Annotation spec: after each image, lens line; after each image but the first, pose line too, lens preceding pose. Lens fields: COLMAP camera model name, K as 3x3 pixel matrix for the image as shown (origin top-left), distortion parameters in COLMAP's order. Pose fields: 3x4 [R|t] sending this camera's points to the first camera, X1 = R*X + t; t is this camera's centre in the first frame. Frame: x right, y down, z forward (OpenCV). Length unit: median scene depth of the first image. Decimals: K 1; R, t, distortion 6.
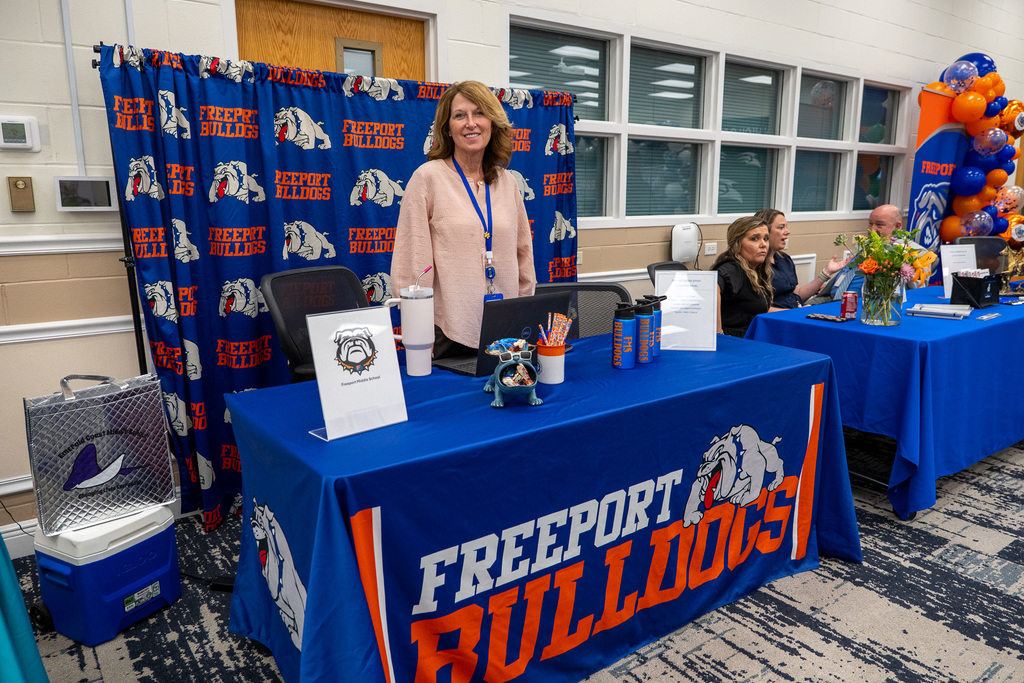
lens RADIAL K [[717.4, 0, 508.5], [0, 717.4, 340.9], [0, 0, 1]] dist [-0.003760, -0.002674]
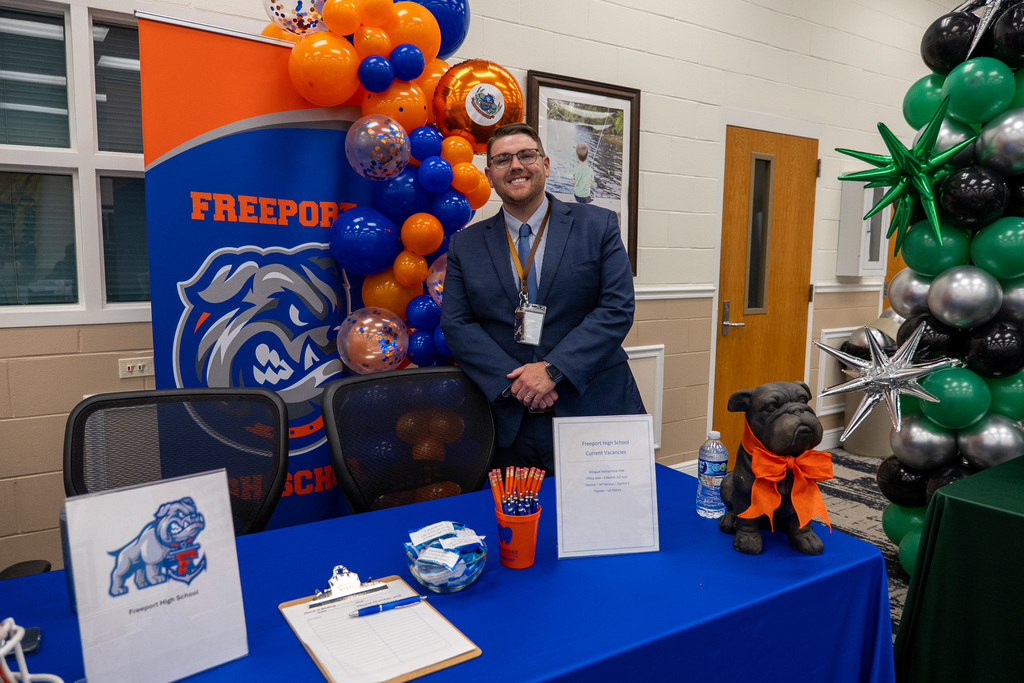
lens RADIAL K [[717.4, 0, 510.8], [0, 717.4, 343.3], [0, 0, 1]] dist [-0.003760, -0.002674]
pose [[0.999069, 0.010366, -0.041872, 0.472443], [-0.014278, 0.995446, -0.094247, -0.076234], [0.040704, 0.094758, 0.994668, 0.362878]]
